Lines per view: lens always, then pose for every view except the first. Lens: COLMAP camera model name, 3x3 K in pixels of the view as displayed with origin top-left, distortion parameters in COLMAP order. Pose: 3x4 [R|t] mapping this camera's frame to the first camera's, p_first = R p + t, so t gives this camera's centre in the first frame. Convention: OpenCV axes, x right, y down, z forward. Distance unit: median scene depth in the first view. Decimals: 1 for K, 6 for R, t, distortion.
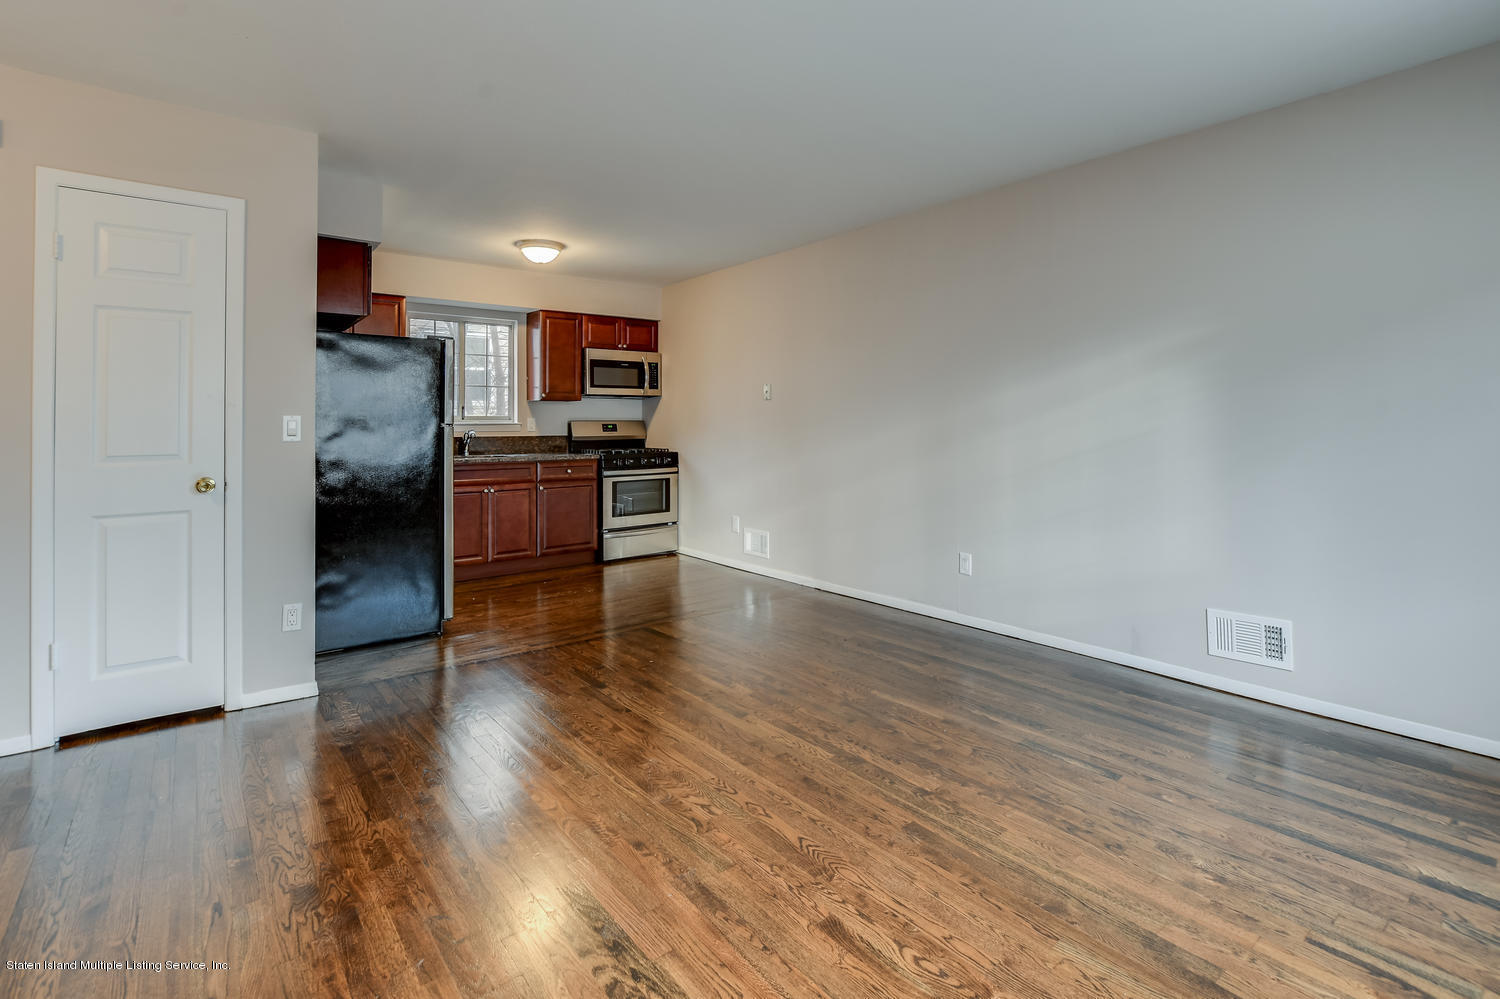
lens RADIAL K [[680.9, 0, 729.4], [0, 680.9, 423.4], [0, 0, 1]] dist [-0.011559, 0.004325]
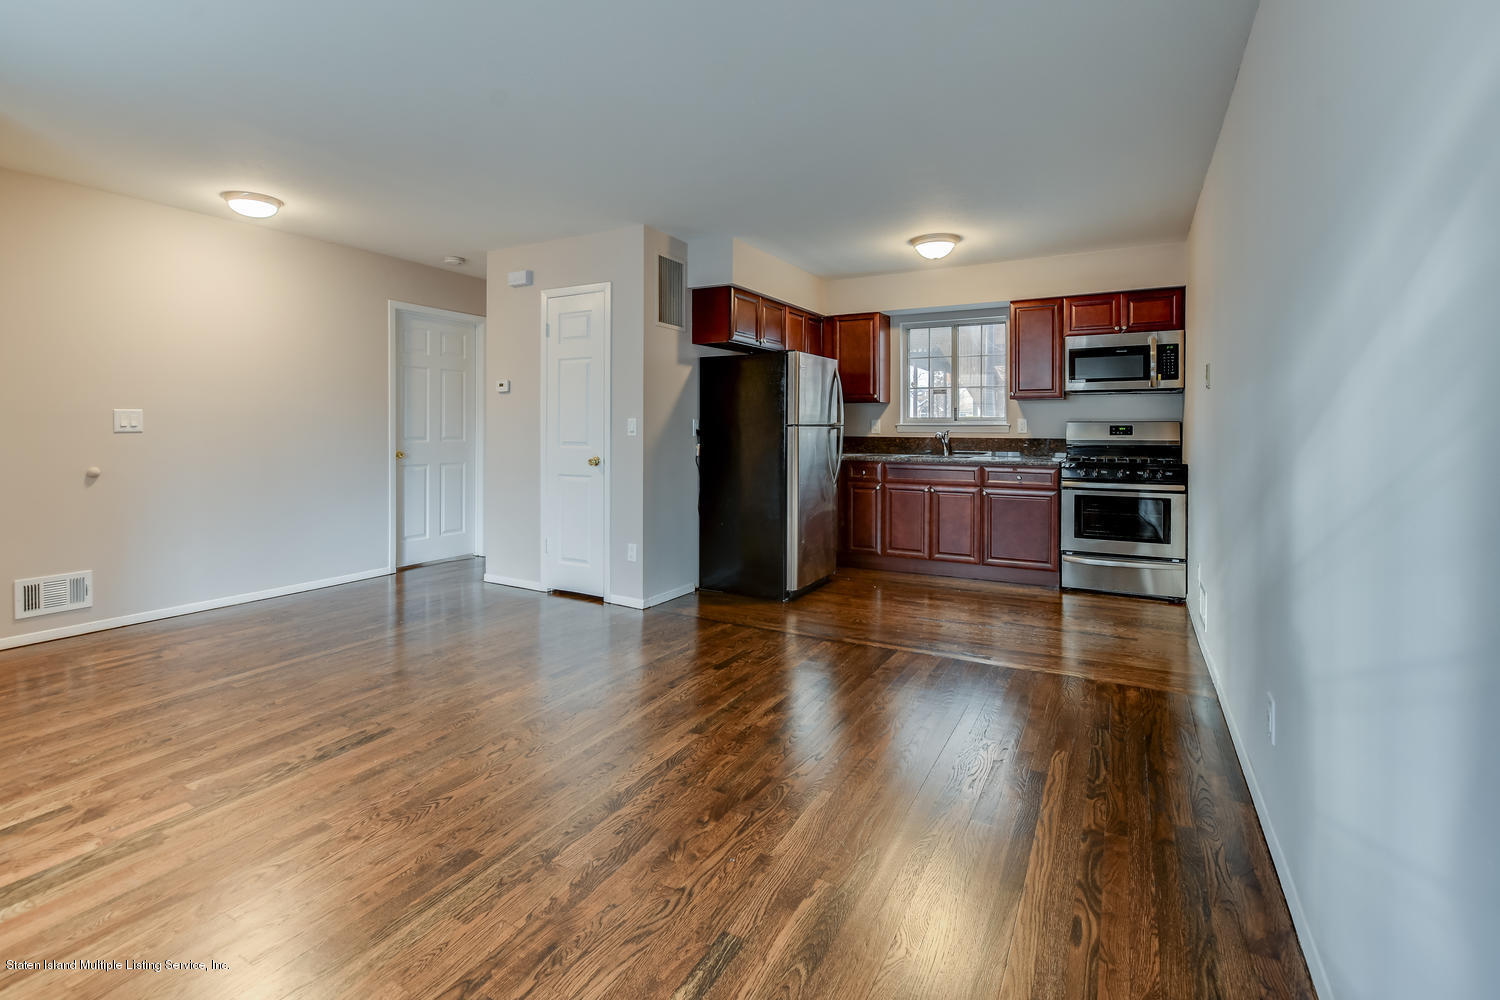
lens RADIAL K [[670.4, 0, 766.7], [0, 670.4, 424.2], [0, 0, 1]] dist [0.004582, 0.000525]
pose [[0.412334, 0.000573, -0.911033, 0.403696], [0.000393, 1.000000, 0.000807, -0.001597], [0.911033, -0.000690, 0.412333, 0.309014]]
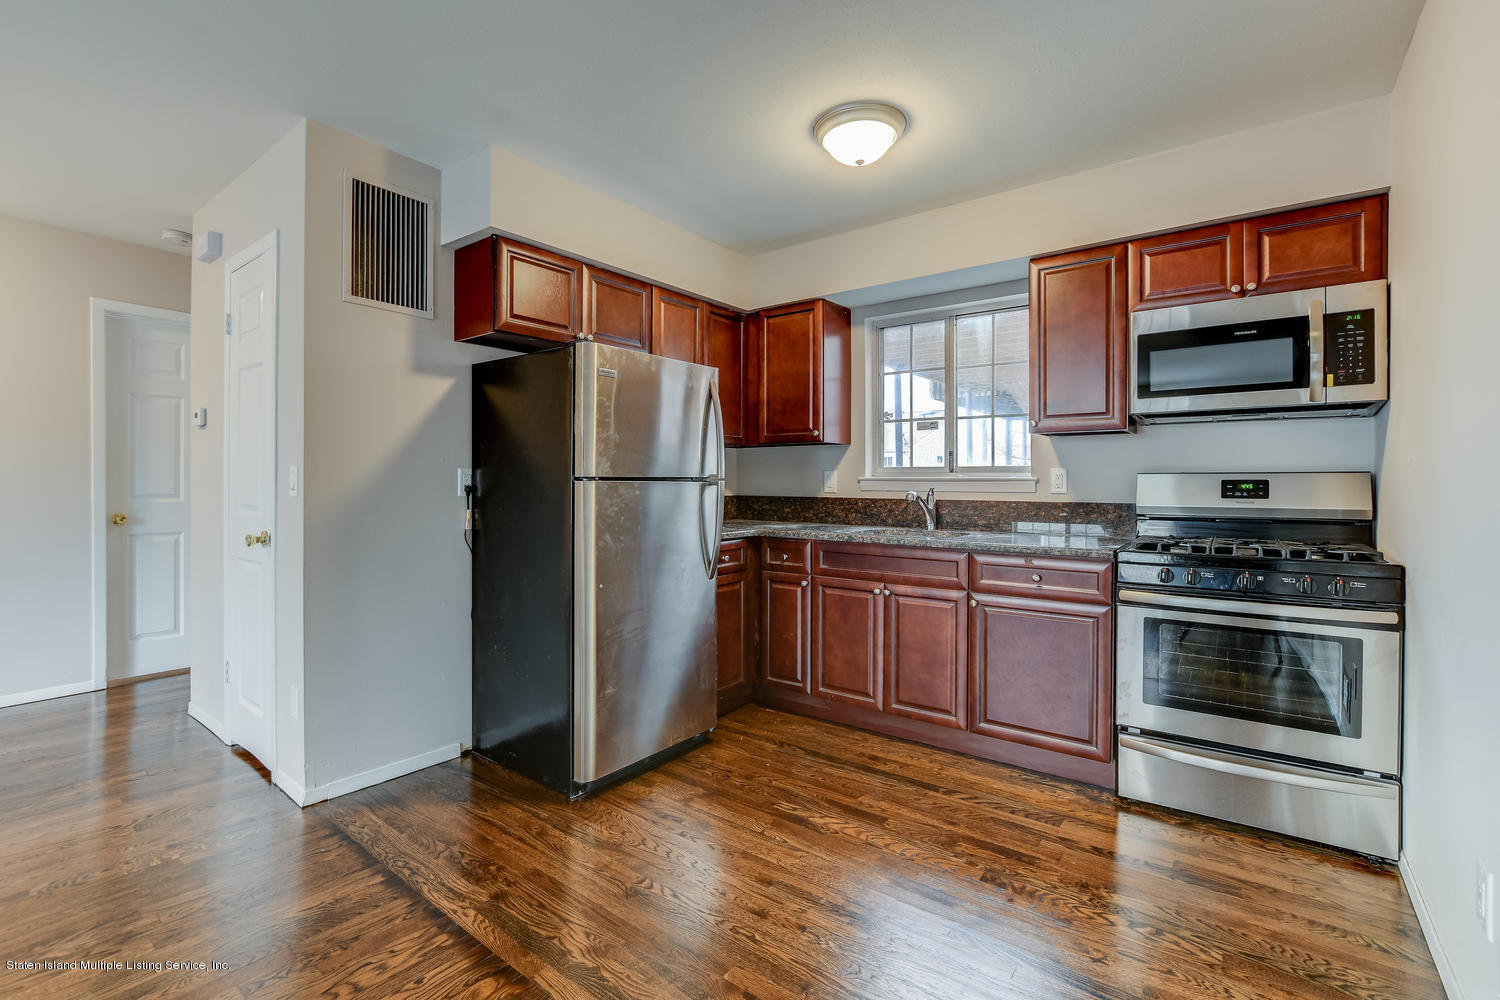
lens RADIAL K [[668.4, 0, 757.3], [0, 668.4, 476.9], [0, 0, 1]] dist [-0.009976, 0.000206]
pose [[0.275532, -0.002680, -0.961288, 0.149398], [-0.001419, 0.999994, -0.003195, 0.000654], [0.961291, 0.002245, 0.275527, 0.635611]]
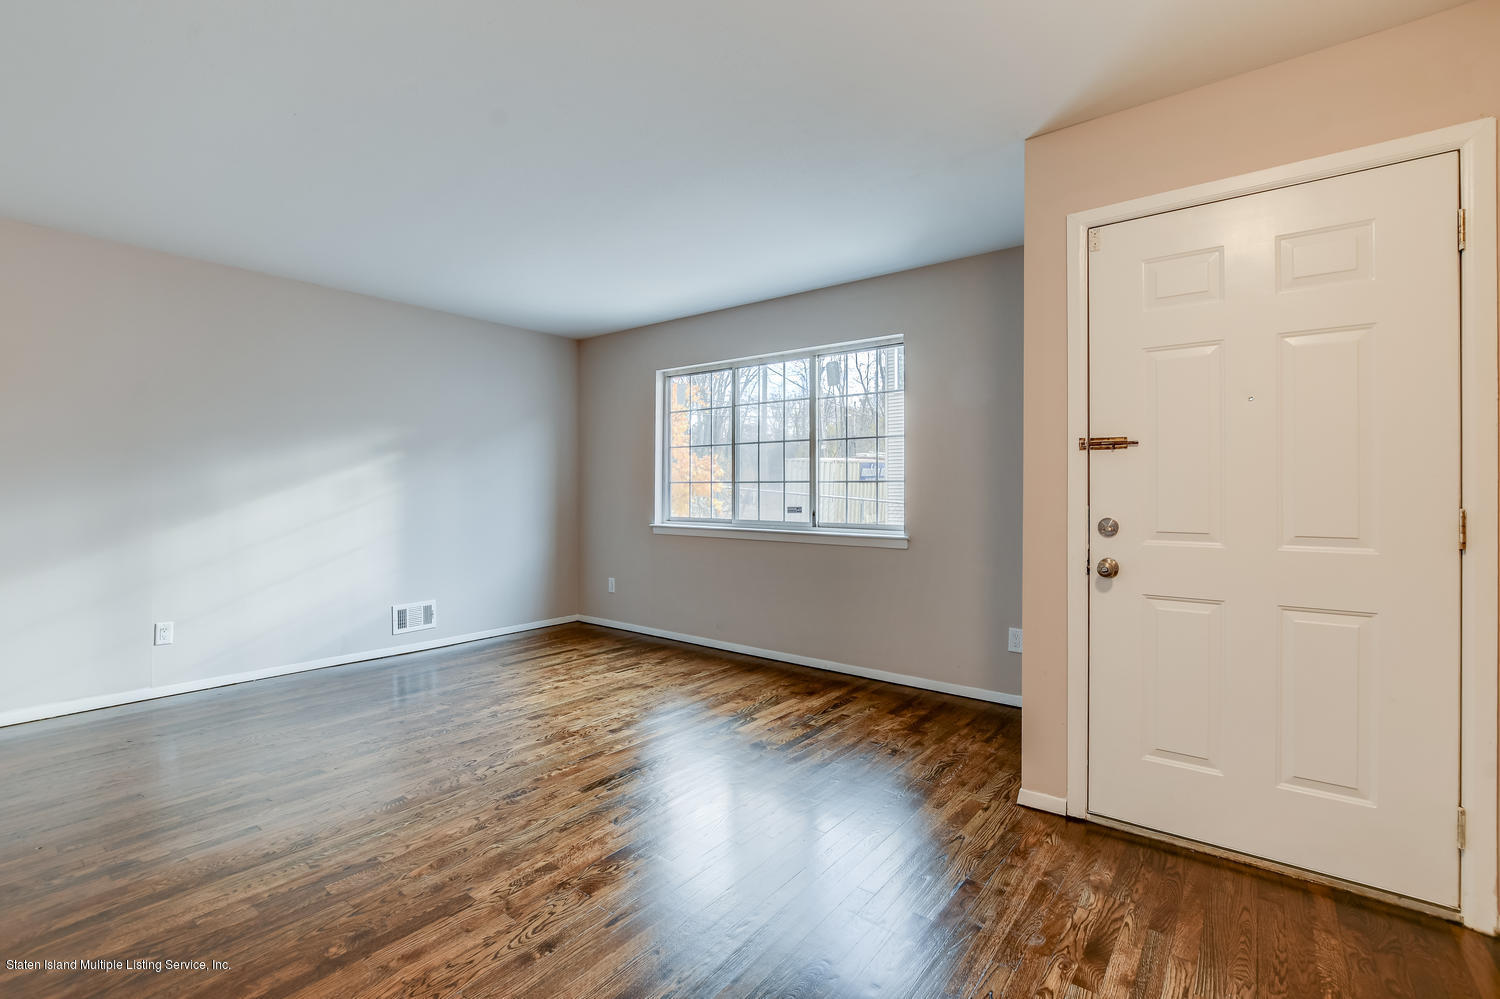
lens RADIAL K [[668.4, 0, 739.8], [0, 668.4, 507.3], [0, 0, 1]] dist [-0.009976, 0.000206]
pose [[-0.218002, -0.015522, 0.975825, -0.473193], [-0.004318, 0.999879, 0.014939, 0.007597], [-0.975939, -0.000957, -0.218043, 0.265602]]
